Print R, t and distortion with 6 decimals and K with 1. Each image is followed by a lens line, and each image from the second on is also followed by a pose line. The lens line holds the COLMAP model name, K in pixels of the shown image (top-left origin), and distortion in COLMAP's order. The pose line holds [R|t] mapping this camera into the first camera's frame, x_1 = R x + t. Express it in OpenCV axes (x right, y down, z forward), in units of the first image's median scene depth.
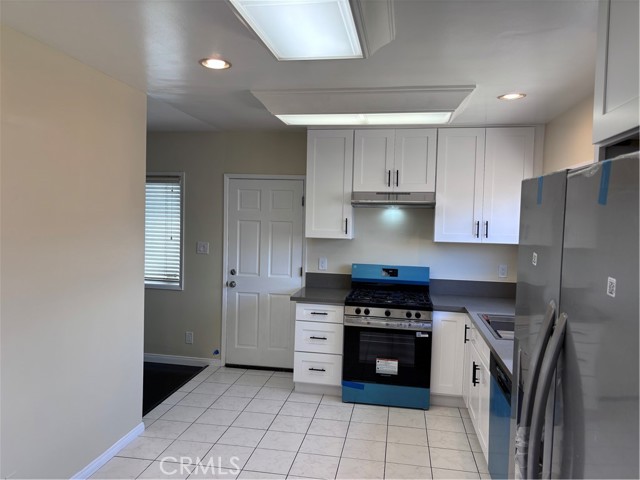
lens RADIAL K [[487.3, 0, 319.1], [0, 487.3, 236.5], [0, 0, 1]] dist [0.052082, 0.001123]
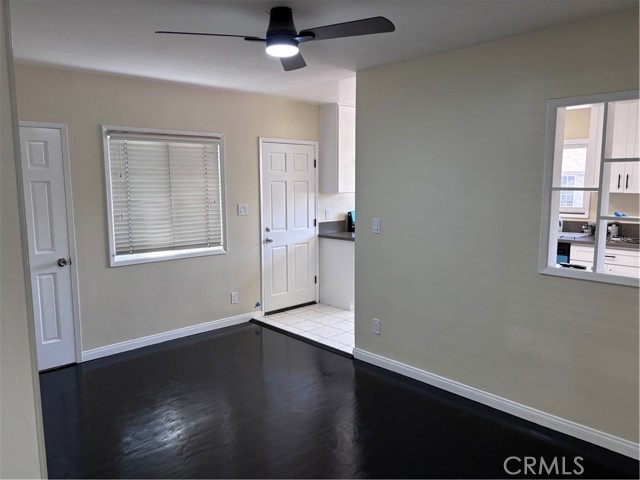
lens RADIAL K [[487.3, 0, 321.2], [0, 487.3, 244.0], [0, 0, 1]] dist [0.052082, 0.001123]
pose [[0.585165, -0.128267, 0.800706, -0.992238], [0.045544, 0.991051, 0.125475, -0.026488], [-0.809635, -0.036956, 0.585770, 0.263823]]
